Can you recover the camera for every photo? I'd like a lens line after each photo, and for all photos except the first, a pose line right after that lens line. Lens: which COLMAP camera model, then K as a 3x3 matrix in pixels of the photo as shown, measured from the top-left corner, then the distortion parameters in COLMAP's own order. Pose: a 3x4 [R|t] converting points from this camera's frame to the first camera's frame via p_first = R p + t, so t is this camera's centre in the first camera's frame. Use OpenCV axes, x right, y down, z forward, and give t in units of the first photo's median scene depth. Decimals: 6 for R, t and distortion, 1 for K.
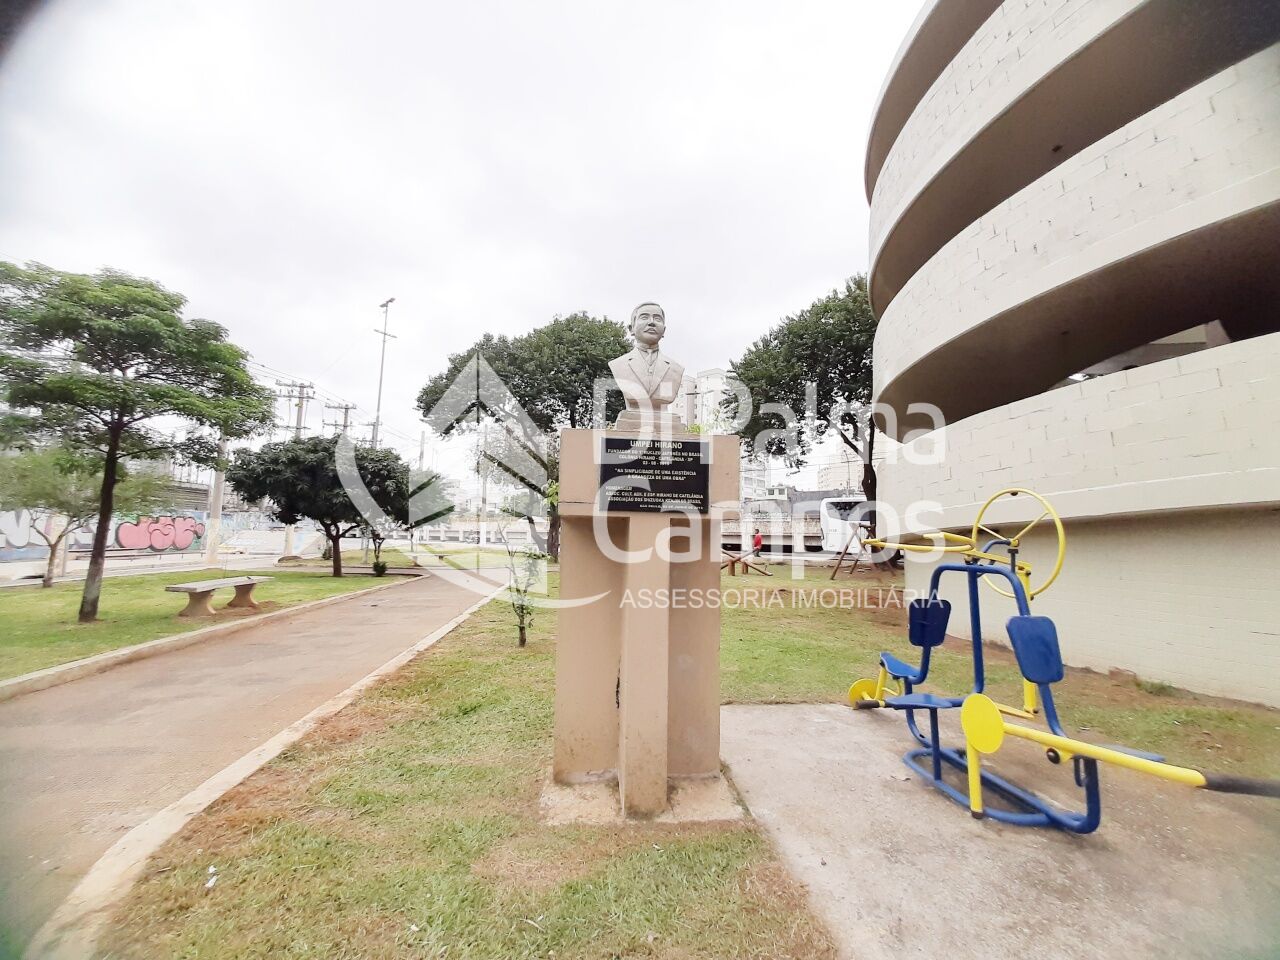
lens RADIAL K [[508.2, 0, 640.0], [0, 508.2, 480.0], [0, 0, 1]] dist [-0.001154, -0.000269]
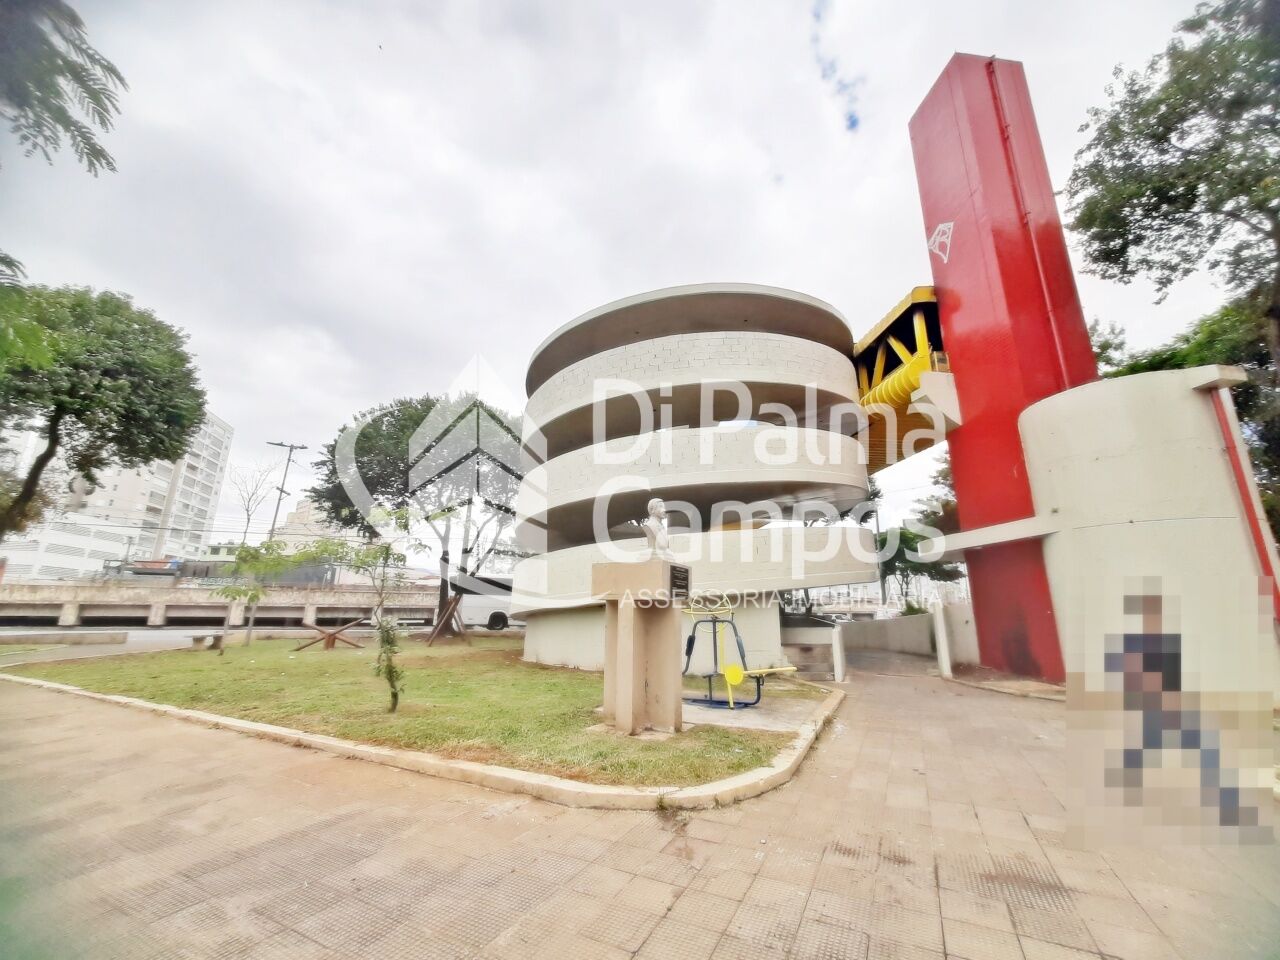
lens RADIAL K [[508.2, 0, 640.0], [0, 508.2, 480.0], [0, 0, 1]] dist [-0.001154, -0.000269]
pose [[0.547675, 0.199900, 0.812460, -0.207687], [-0.089074, 0.979452, -0.180942, -0.003108], [-0.831936, 0.026728, 0.554228, -0.016453]]
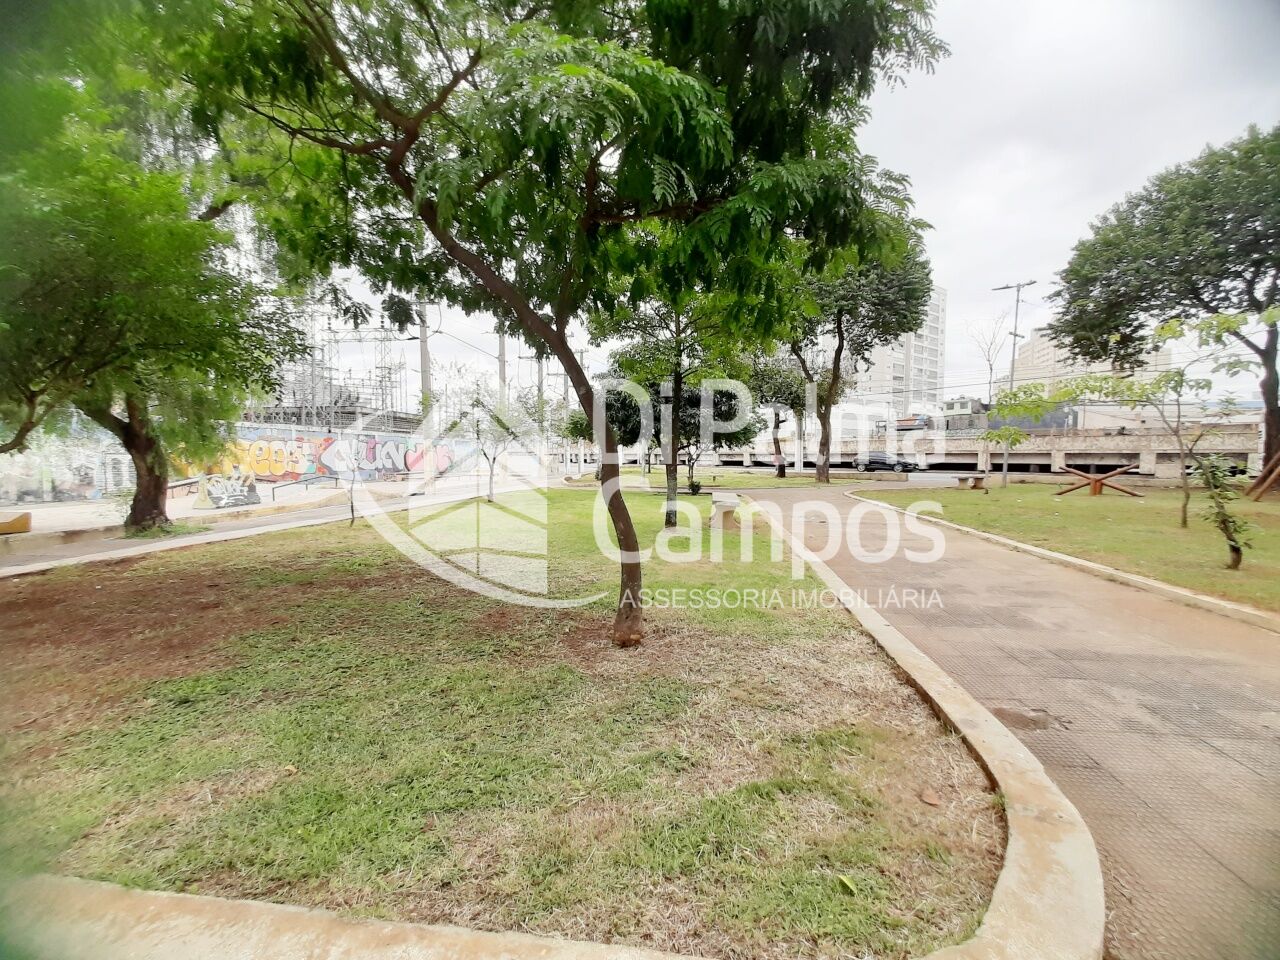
lens RADIAL K [[509.8, 0, 640.0], [0, 509.8, 480.0], [0, 0, 1]] dist [-0.000727, -0.000173]
pose [[0.970166, -0.000123, -0.242441, -0.227076], [0.036840, 0.988462, 0.146920, 0.001163], [0.239626, -0.151468, 0.958977, -0.017337]]
